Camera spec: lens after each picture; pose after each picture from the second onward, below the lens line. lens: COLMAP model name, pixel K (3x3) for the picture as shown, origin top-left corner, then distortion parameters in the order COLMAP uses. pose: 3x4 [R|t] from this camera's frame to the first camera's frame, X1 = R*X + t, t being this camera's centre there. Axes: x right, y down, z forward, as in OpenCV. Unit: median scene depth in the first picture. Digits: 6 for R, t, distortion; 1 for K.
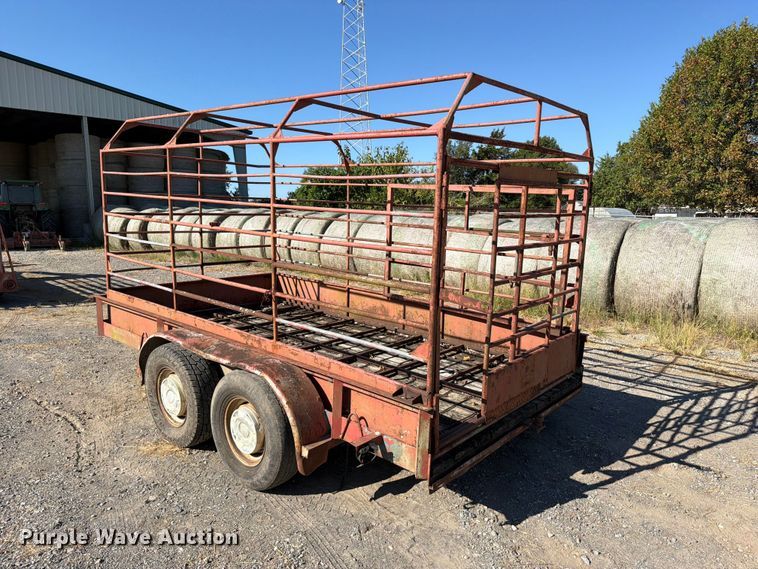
lens RADIAL K [[529.5, 0, 381.8], [0, 529.5, 281.1], [0, 0, 1]] dist [0.051108, -0.072573]
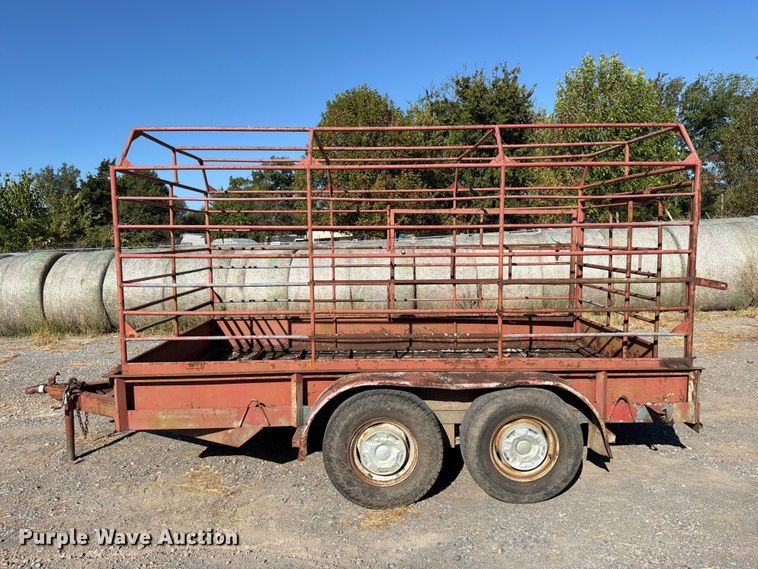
lens RADIAL K [[529.5, 0, 381.8], [0, 529.5, 281.1], [0, 0, 1]] dist [0.051108, -0.072573]
pose [[0.751548, -0.097142, 0.652487, -0.617774], [0.136352, 0.990614, -0.009570, -0.032463], [-0.645433, 0.096160, 0.757740, 0.216140]]
